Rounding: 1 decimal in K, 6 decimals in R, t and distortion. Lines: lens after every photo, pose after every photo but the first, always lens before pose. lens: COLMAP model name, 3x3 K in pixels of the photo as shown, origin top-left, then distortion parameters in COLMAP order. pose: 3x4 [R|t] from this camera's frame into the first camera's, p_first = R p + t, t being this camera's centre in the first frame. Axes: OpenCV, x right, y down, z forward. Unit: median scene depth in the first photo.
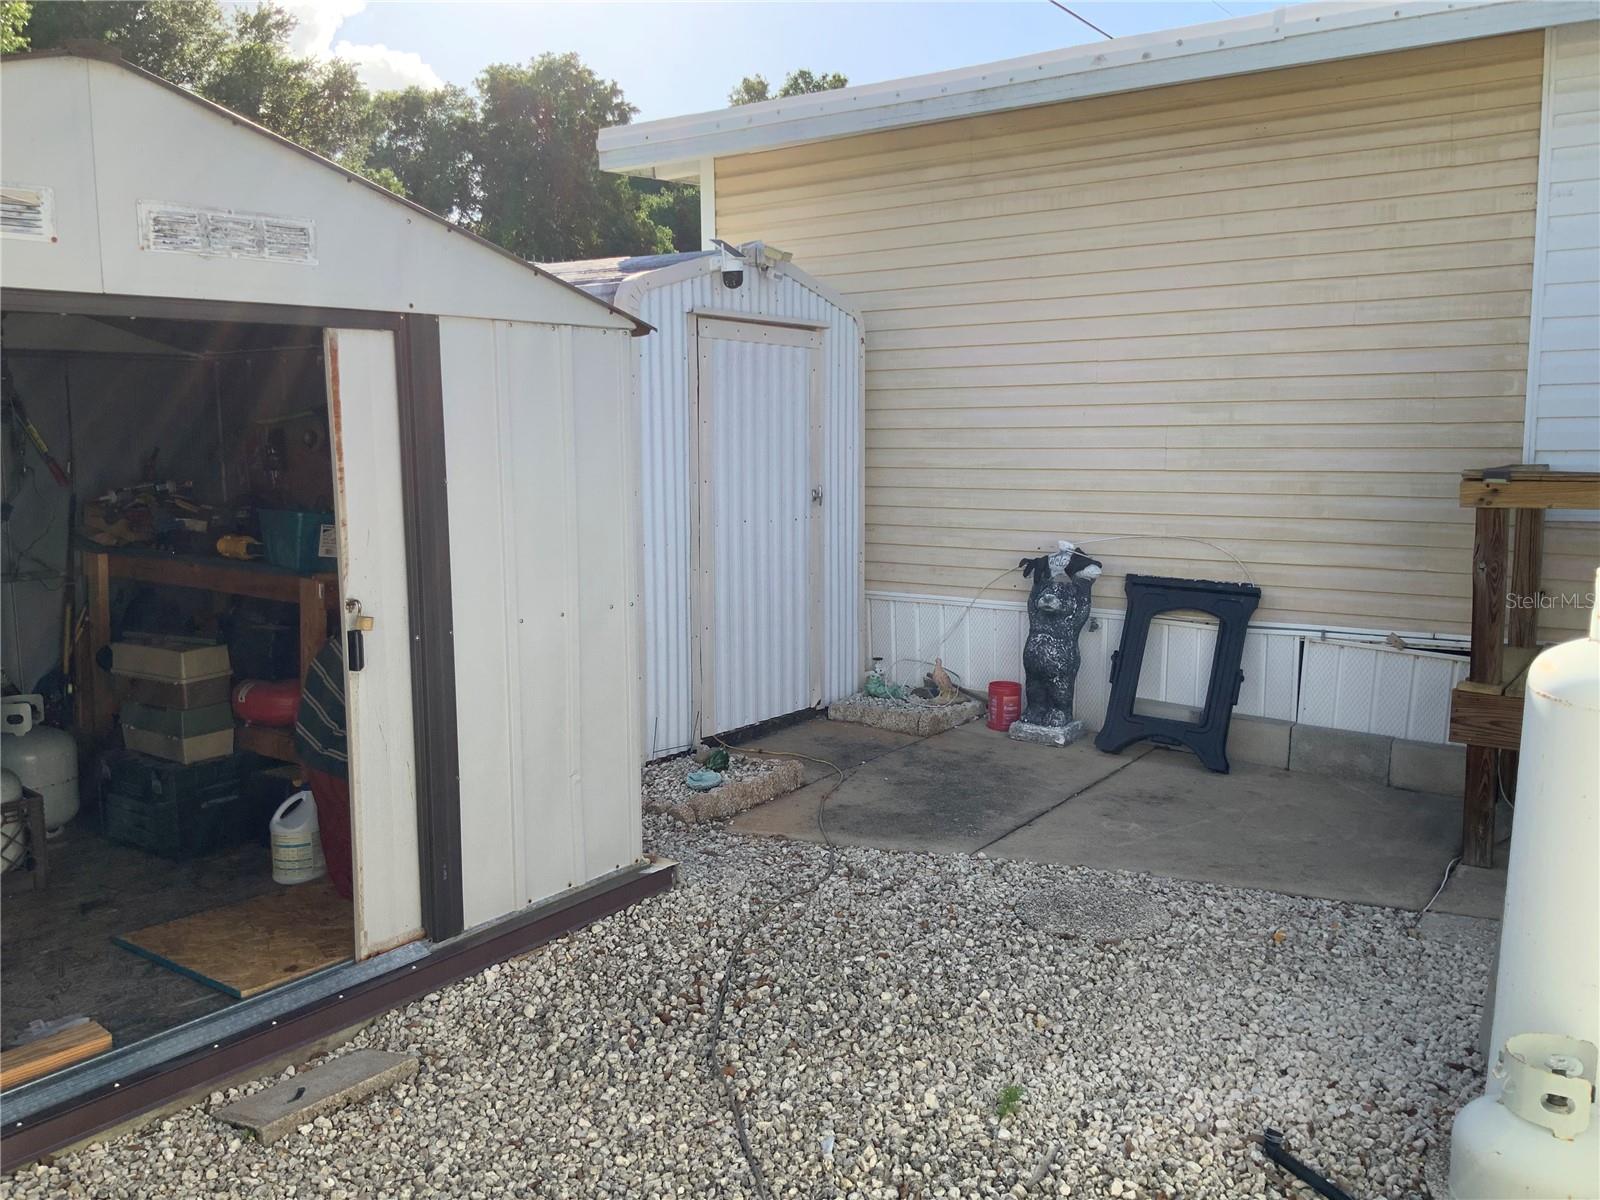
lens RADIAL K [[1355.9, 0, 817.8], [0, 1355.9, 597.4], [0, 0, 1]] dist [0.076709, -0.161161]
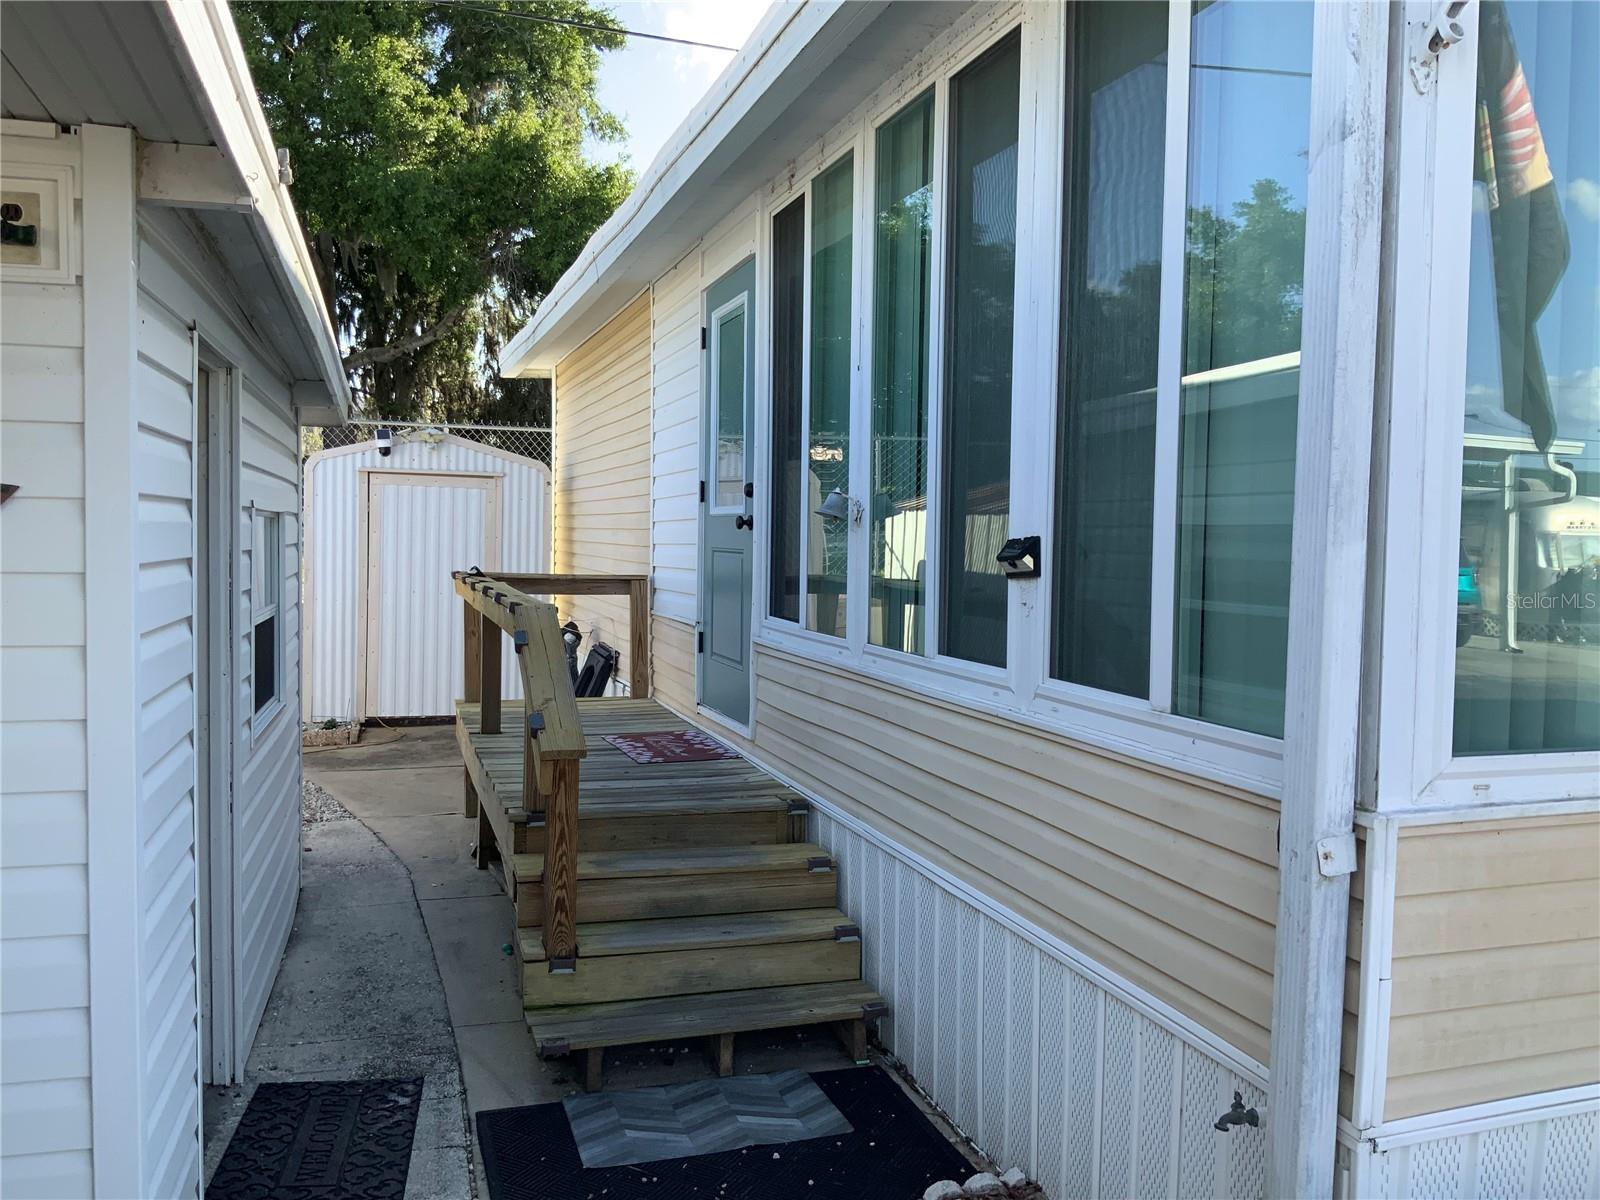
lens RADIAL K [[1355.9, 0, 802.1], [0, 1355.9, 593.1], [0, 0, 1]] dist [0.076709, -0.161161]
pose [[0.804411, 0.050122, -0.591955, 2.296028], [-0.100496, 0.993555, -0.052440, -0.027186], [0.585511, 0.101672, 0.804263, -0.114573]]
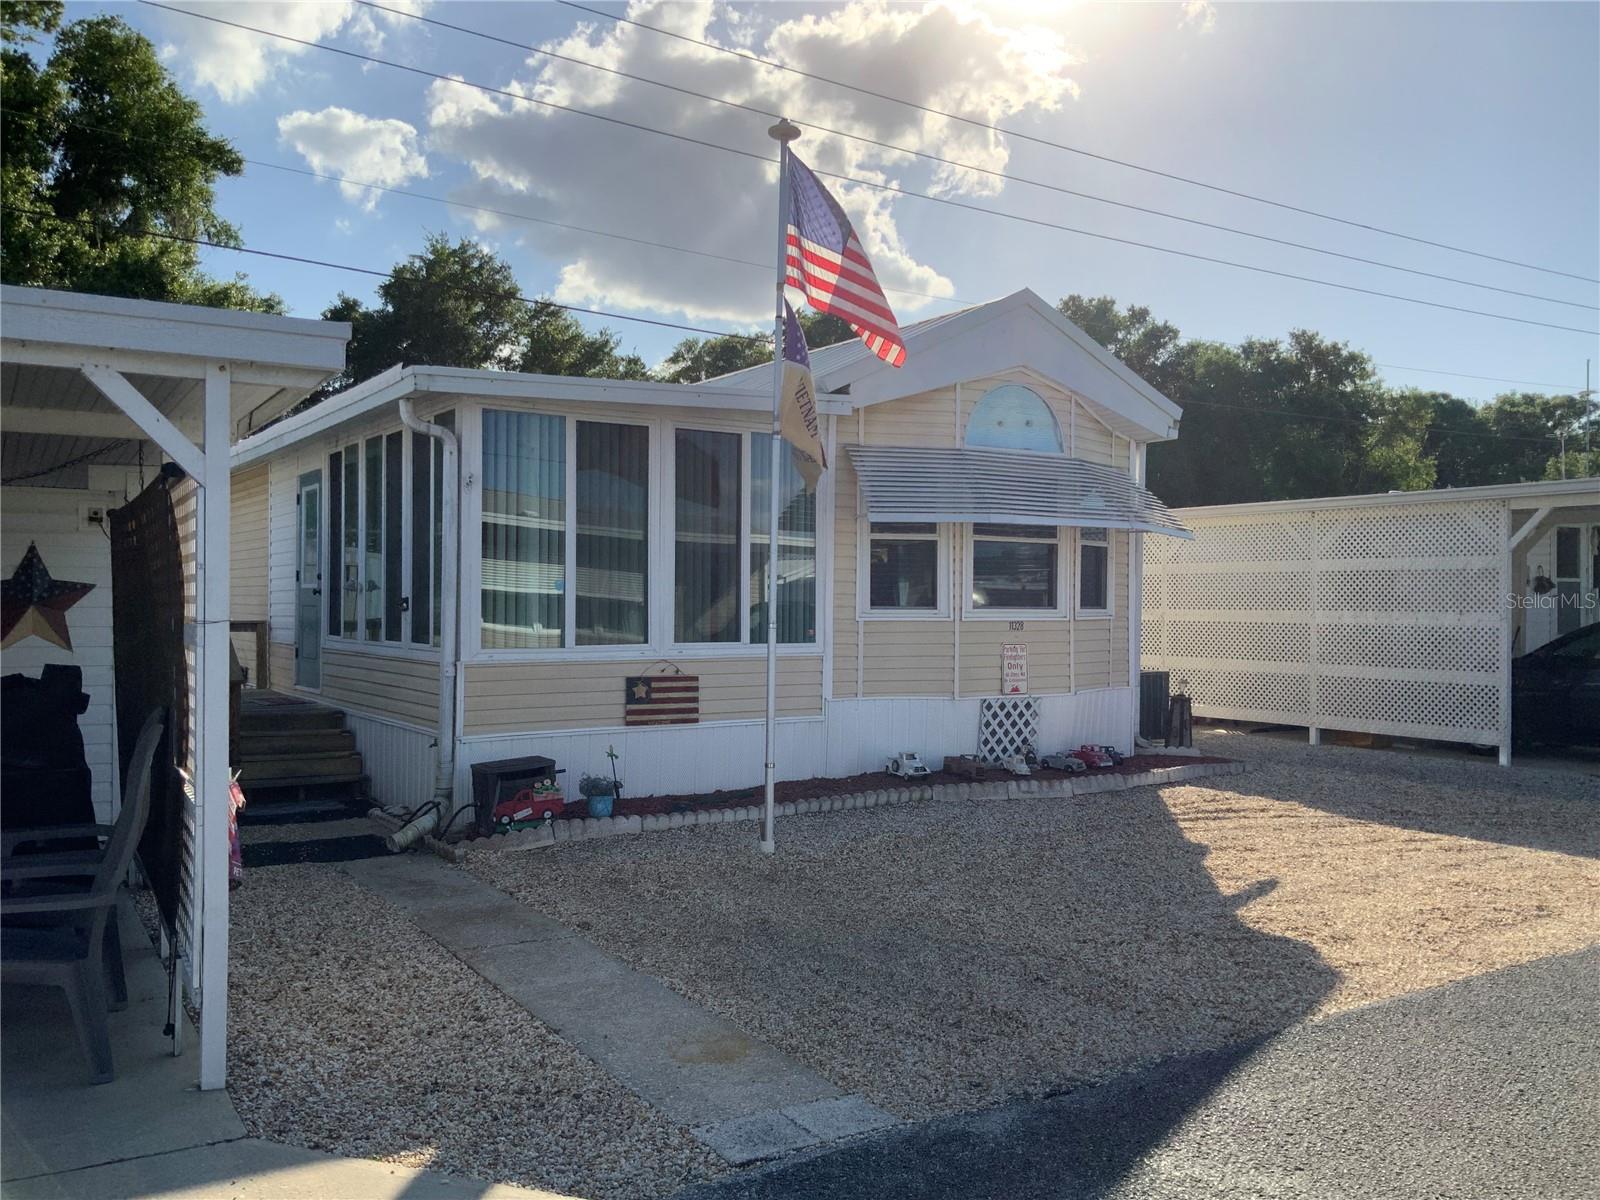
lens RADIAL K [[1355.9, 0, 811.0], [0, 1355.9, 604.6], [0, 0, 1]] dist [0.076709, -0.161161]
pose [[0.933976, 0.022136, -0.356649, 3.719240], [-0.067500, 0.991040, -0.115256, 0.162941], [0.350902, 0.131720, 0.927102, -1.668236]]
